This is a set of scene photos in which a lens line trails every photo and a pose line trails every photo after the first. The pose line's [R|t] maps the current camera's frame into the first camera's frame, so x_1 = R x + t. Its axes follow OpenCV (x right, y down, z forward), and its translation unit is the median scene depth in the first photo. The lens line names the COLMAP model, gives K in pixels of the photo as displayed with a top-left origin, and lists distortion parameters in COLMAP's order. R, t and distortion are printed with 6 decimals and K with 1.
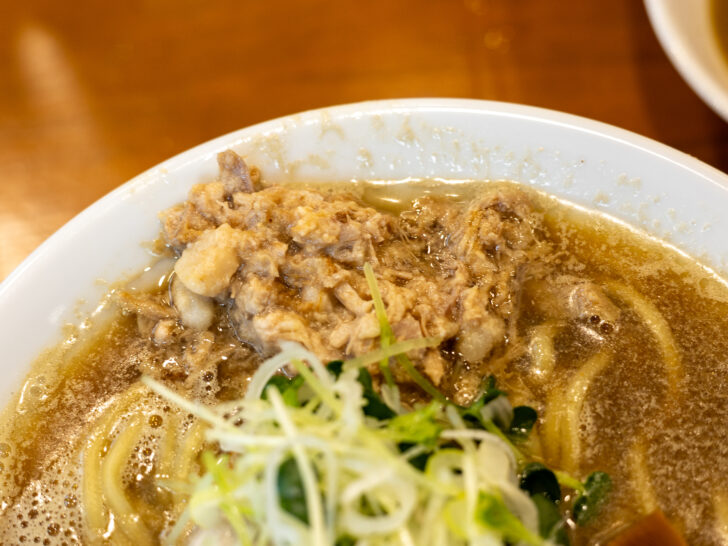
lens RADIAL K [[1020.5, 0, 364.0], [0, 1020.5, 273.0], [0, 0, 1]] dist [0.147623, -0.756577]
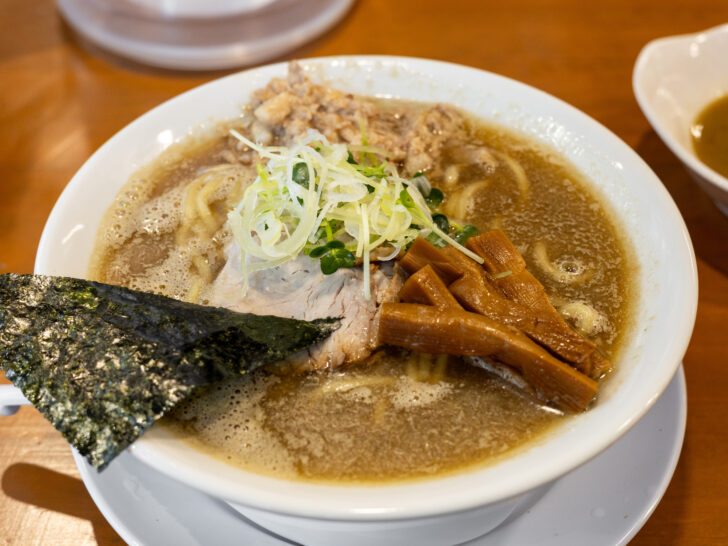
lens RADIAL K [[1020.5, 0, 364.0], [0, 1020.5, 273.0], [0, 0, 1]] dist [0.147623, -0.756577]
pose [[0.990162, 0.130073, -0.051570, 0.135764], [-0.139785, 0.935939, -0.323230, 0.821766], [0.006223, 0.327259, 0.944914, -0.609892]]
